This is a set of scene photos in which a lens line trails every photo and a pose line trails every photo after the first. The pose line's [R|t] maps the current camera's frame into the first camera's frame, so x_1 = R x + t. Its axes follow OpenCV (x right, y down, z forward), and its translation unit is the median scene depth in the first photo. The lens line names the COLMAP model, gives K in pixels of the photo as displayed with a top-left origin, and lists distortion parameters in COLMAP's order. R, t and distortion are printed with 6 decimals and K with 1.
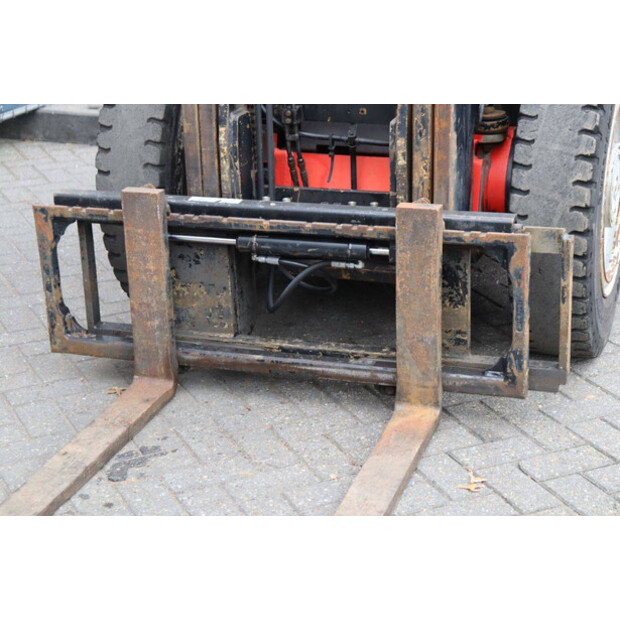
lens RADIAL K [[1314.2, 0, 306.3], [0, 1314.2, 310.1], [0, 0, 1]] dist [0.326516, 0.000000]
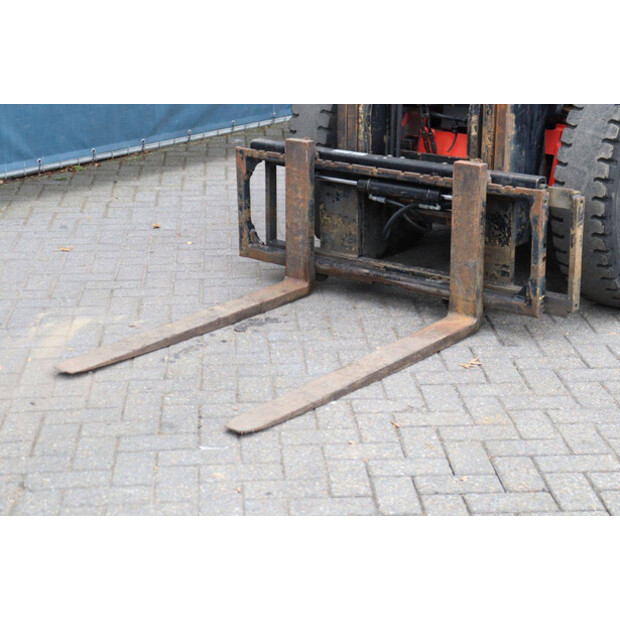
lens RADIAL K [[1370.3, 0, 311.3], [0, 1370.3, 308.6], [0, 0, 1]] dist [0.333696, 0.000000]
pose [[0.935980, 0.129474, -0.327380, 0.390556], [-0.144114, 0.989343, -0.020753, 0.114917], [0.321204, 0.066604, 0.944665, -0.364500]]
